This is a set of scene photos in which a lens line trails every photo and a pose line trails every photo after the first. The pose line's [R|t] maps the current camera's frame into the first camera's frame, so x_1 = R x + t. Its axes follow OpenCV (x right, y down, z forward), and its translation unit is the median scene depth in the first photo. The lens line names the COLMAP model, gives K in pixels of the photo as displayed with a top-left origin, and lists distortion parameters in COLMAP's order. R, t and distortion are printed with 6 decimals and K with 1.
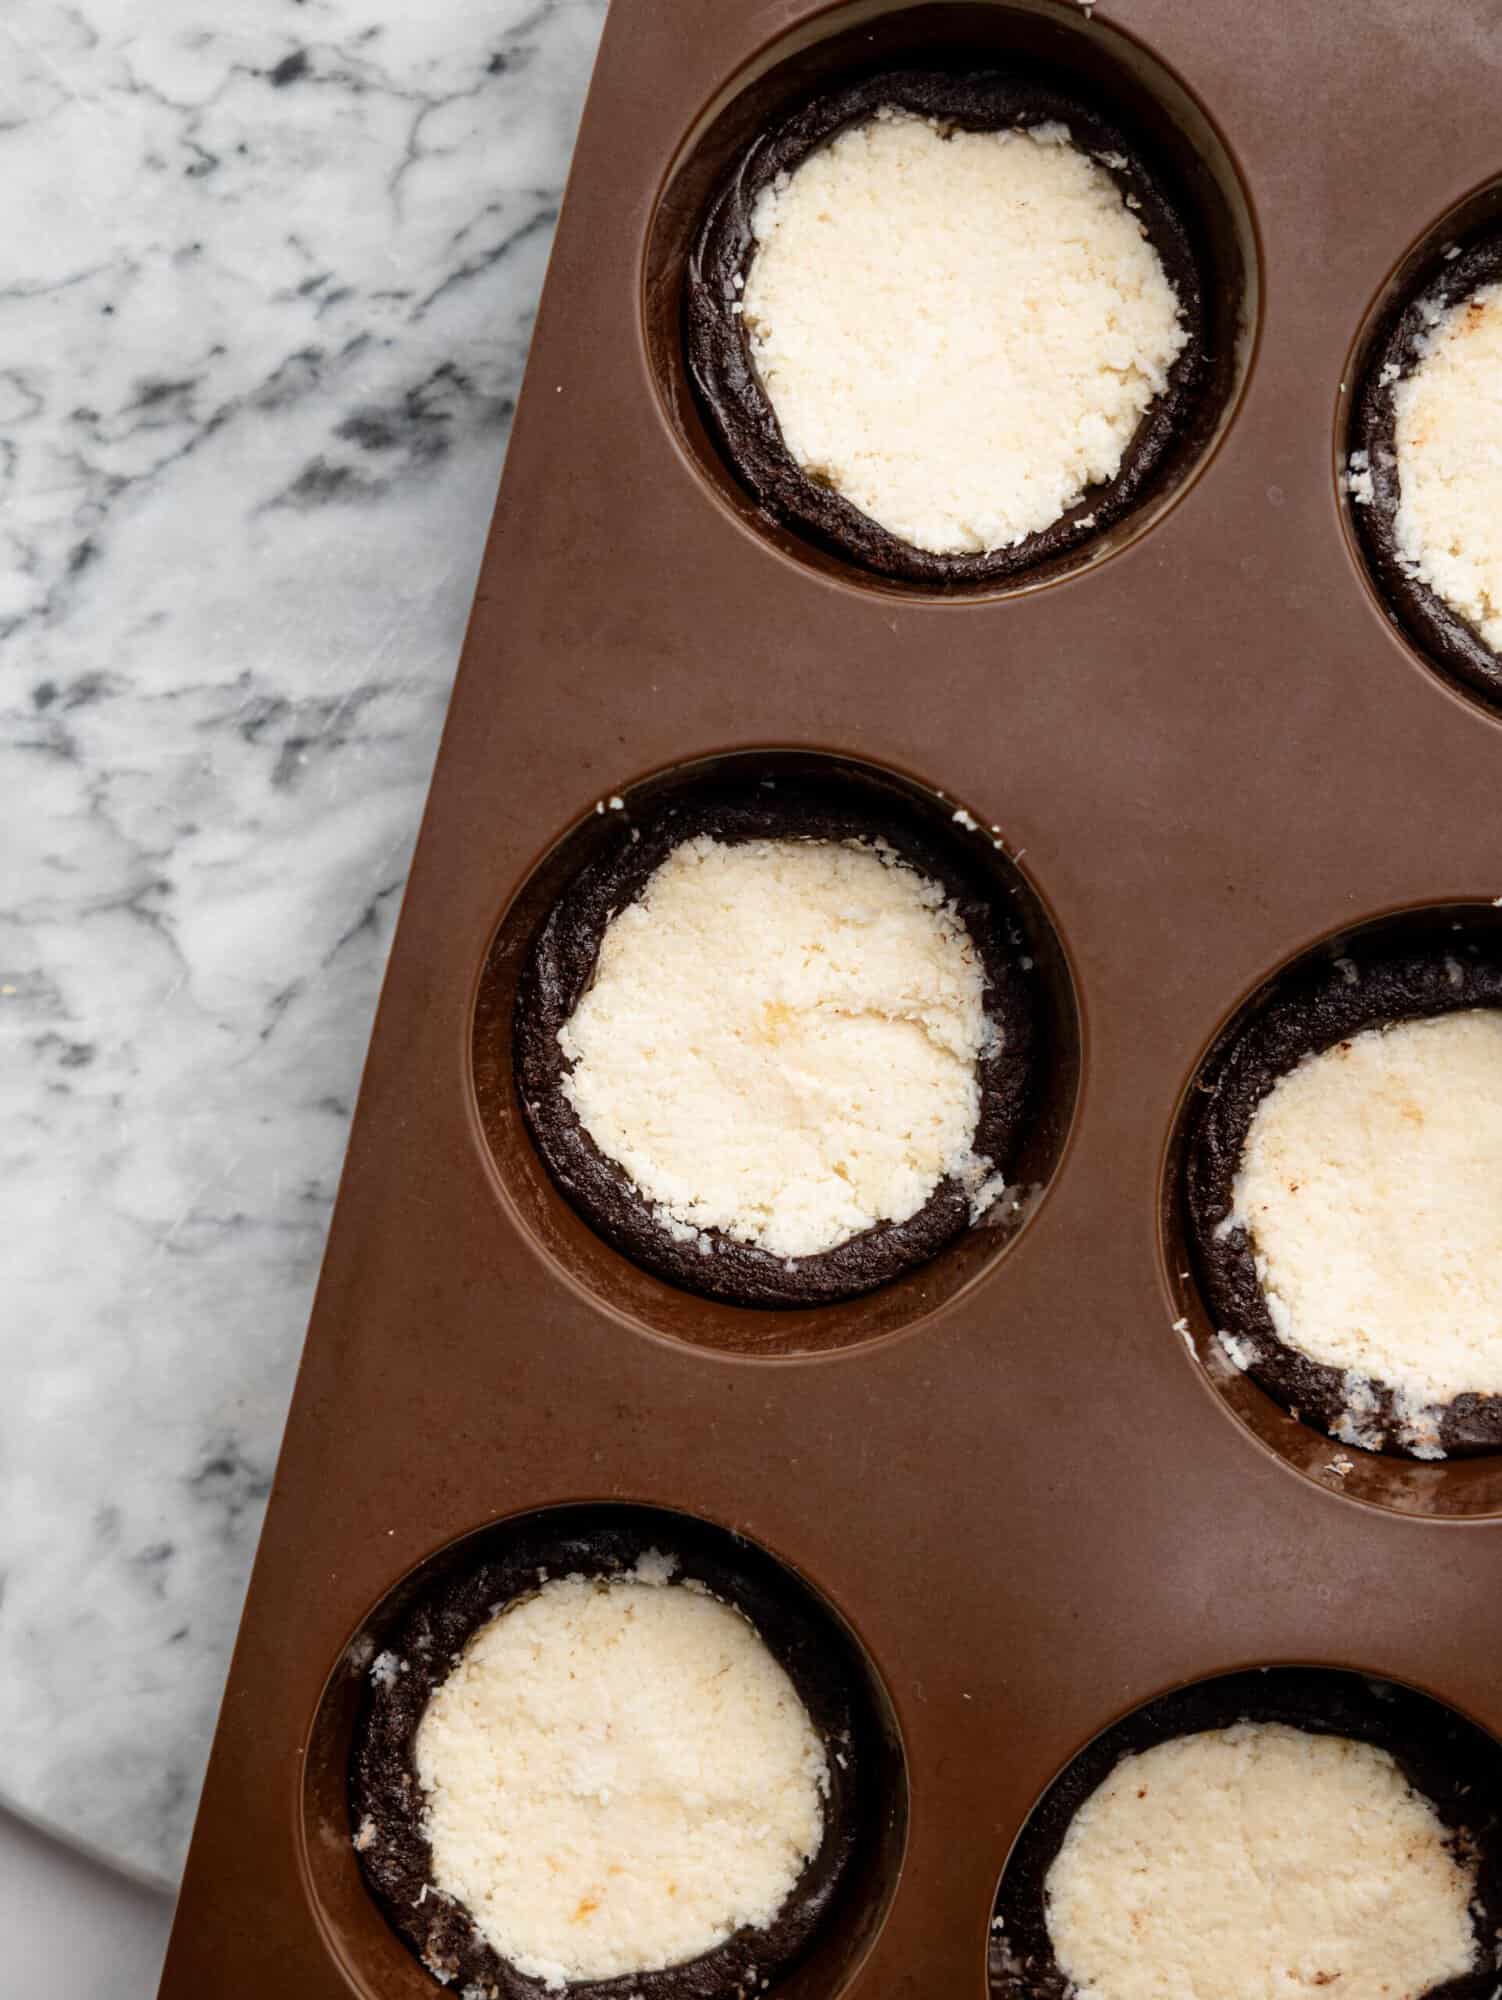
lens RADIAL K [[4342.6, 0, 751.0], [0, 4342.6, 1000.0], [0, 0, 1]] dist [0.046857, -0.418189]
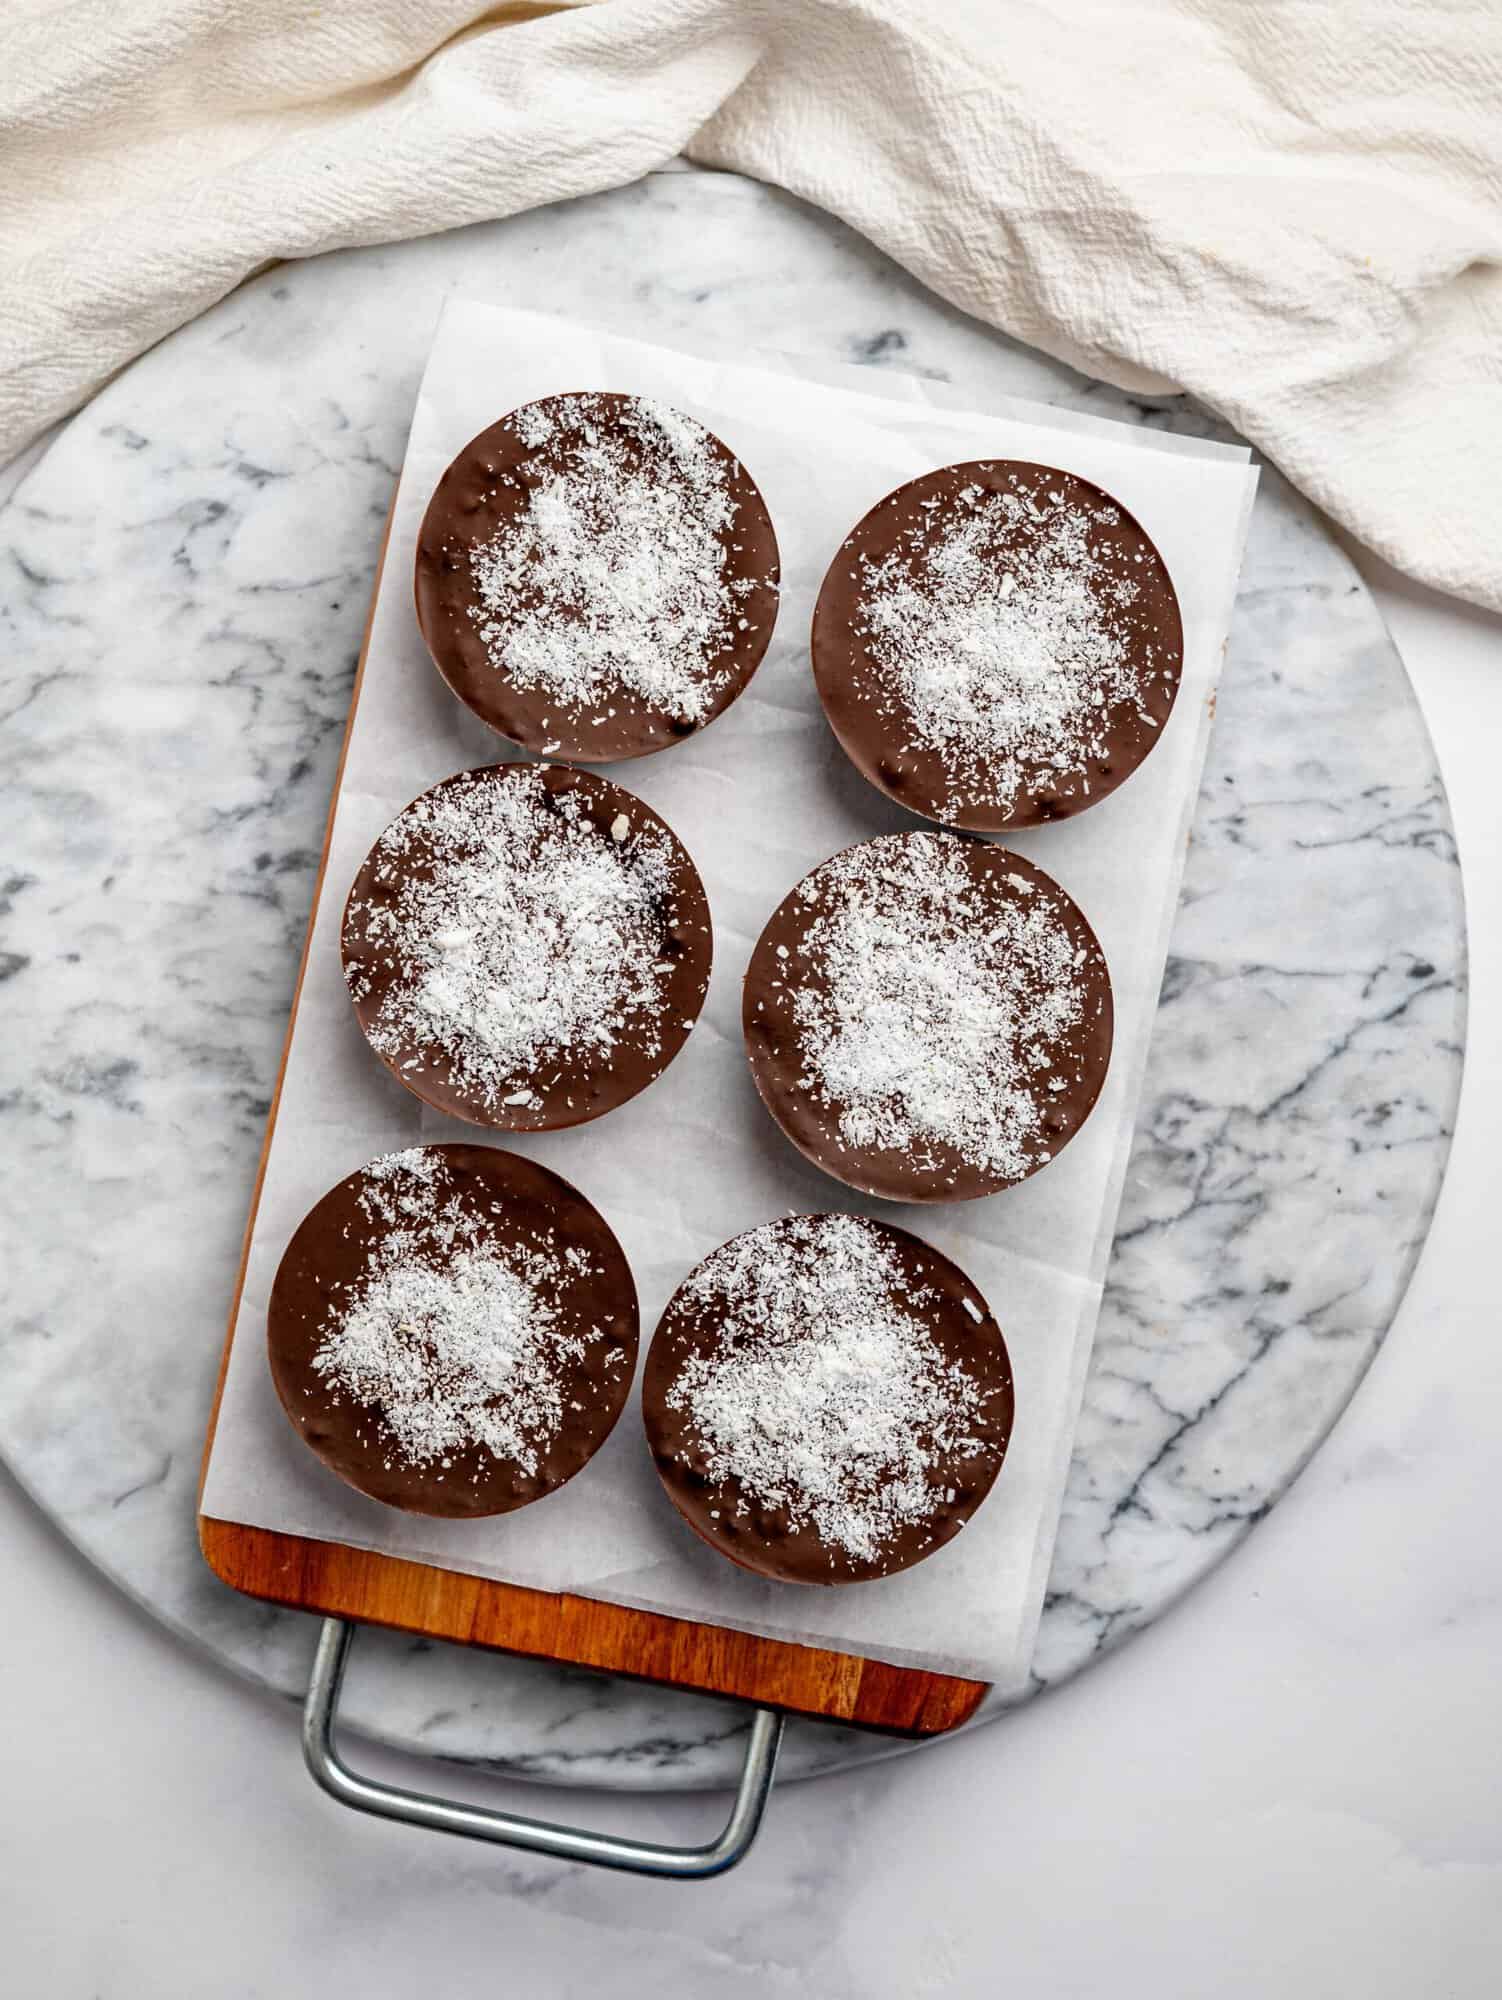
lens RADIAL K [[4342.6, 0, 751.0], [0, 4342.6, 1000.0], [0, 0, 1]] dist [0.046857, -0.418189]
pose [[0.994427, 0.105424, -0.000673, 0.007021], [-0.105349, 0.993432, -0.044661, 0.024495], [-0.004040, 0.044483, 0.999002, -0.466487]]
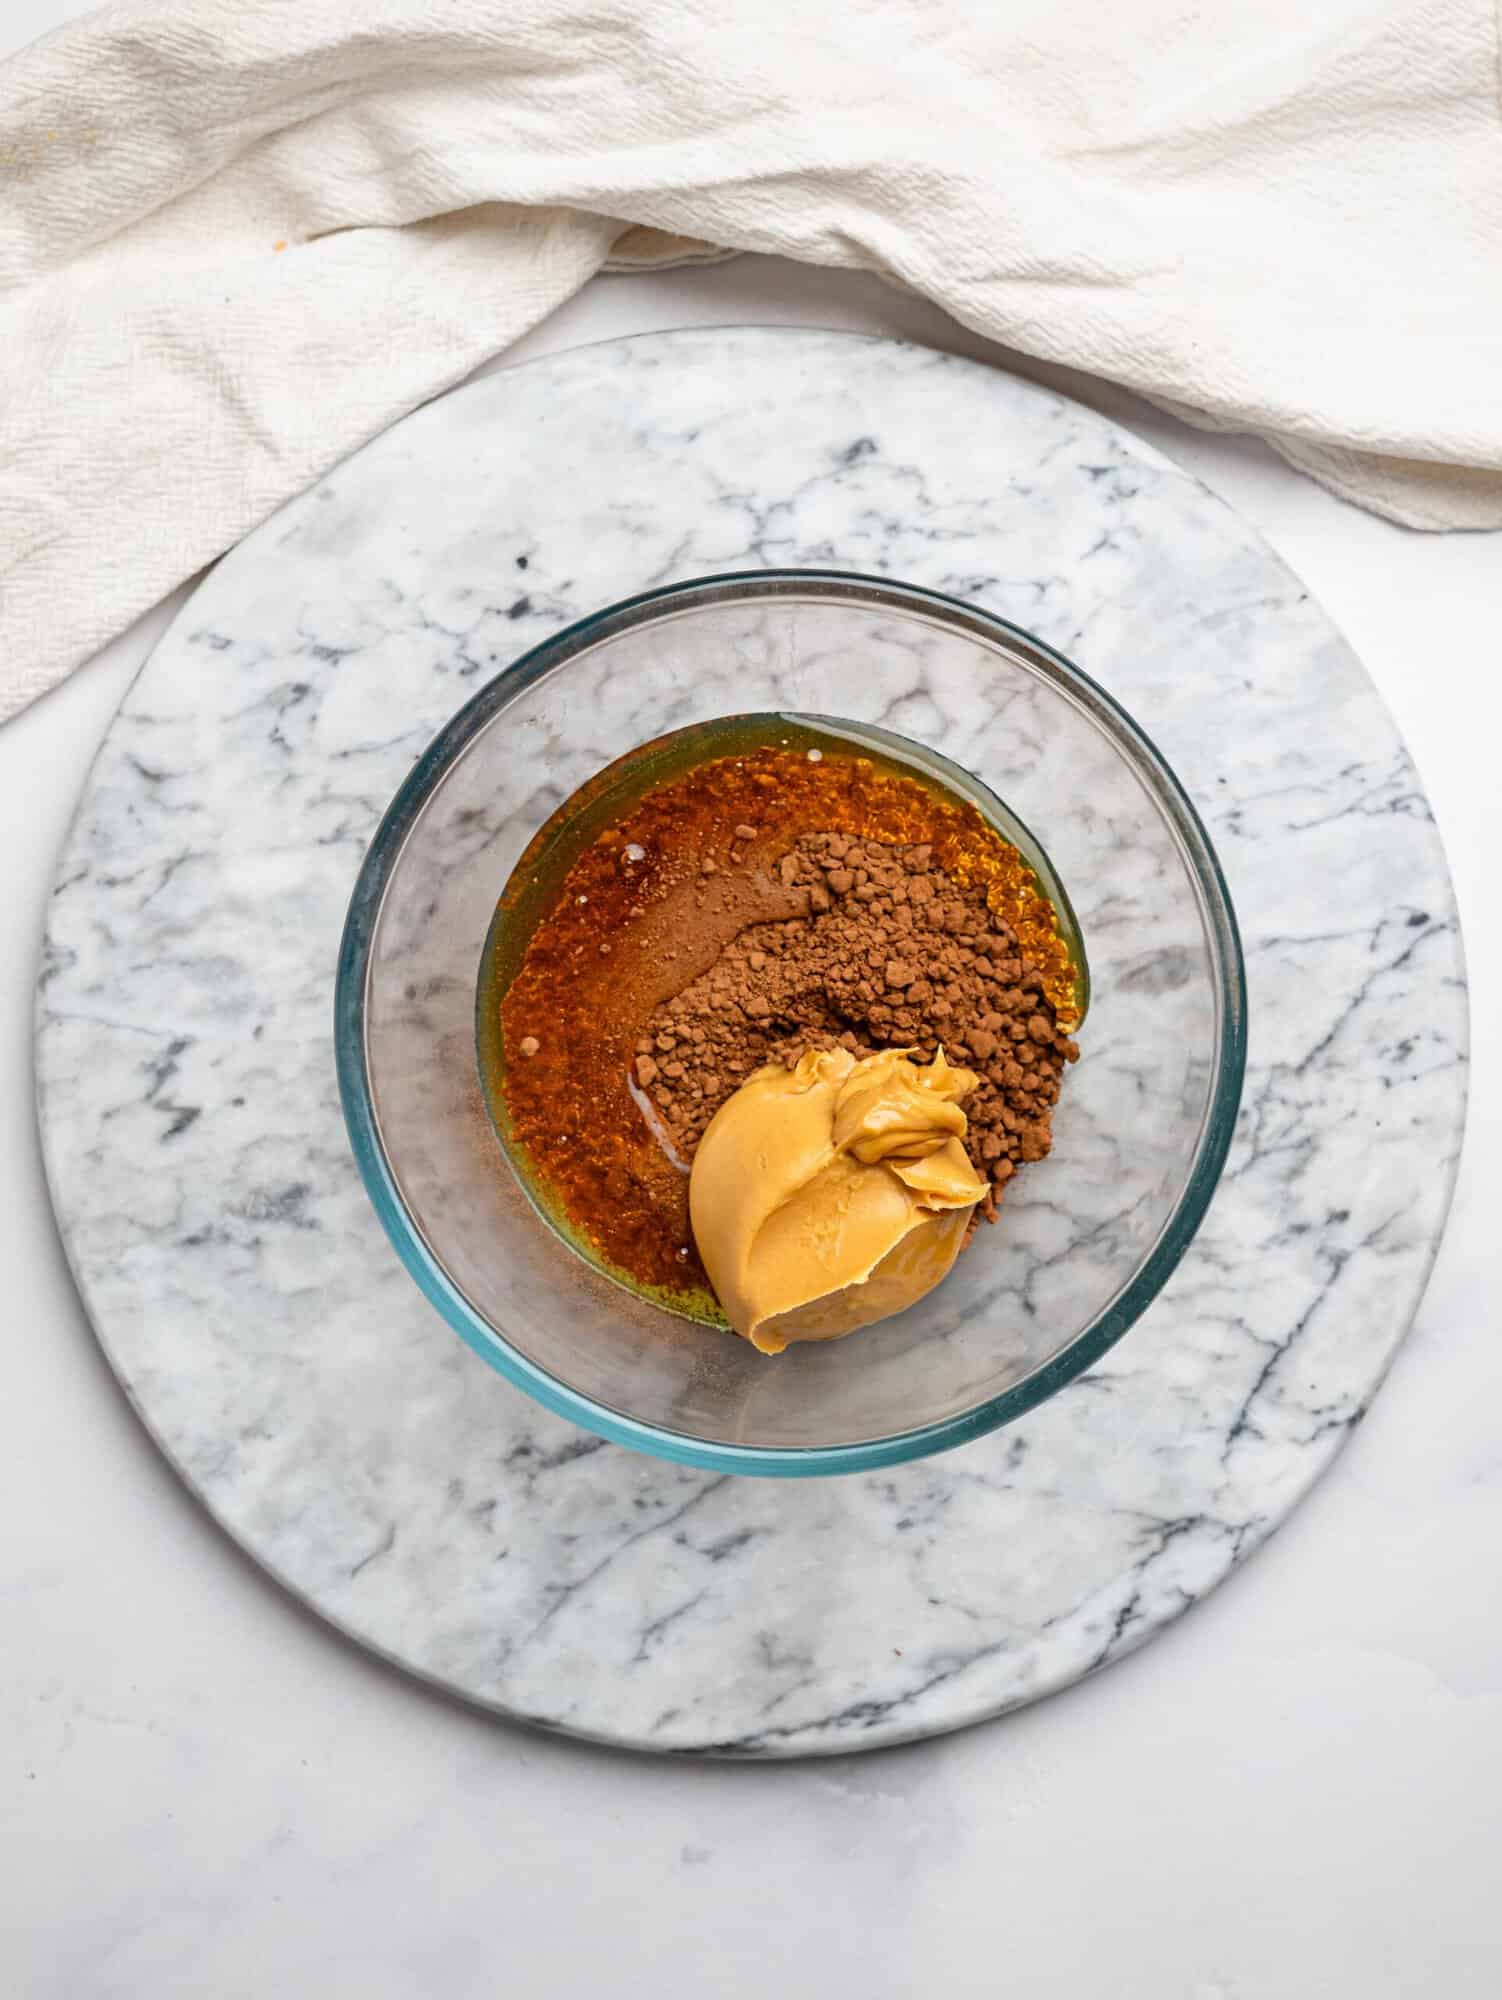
lens RADIAL K [[3257.7, 0, 751.0], [0, 3257.7, 1000.0], [0, 0, 1]] dist [-0.005737, -0.000332]
pose [[0.998032, -0.057784, -0.024345, 0.004490], [0.056283, 0.996706, -0.058386, 0.013664], [0.027638, 0.056901, 0.997997, -0.236235]]
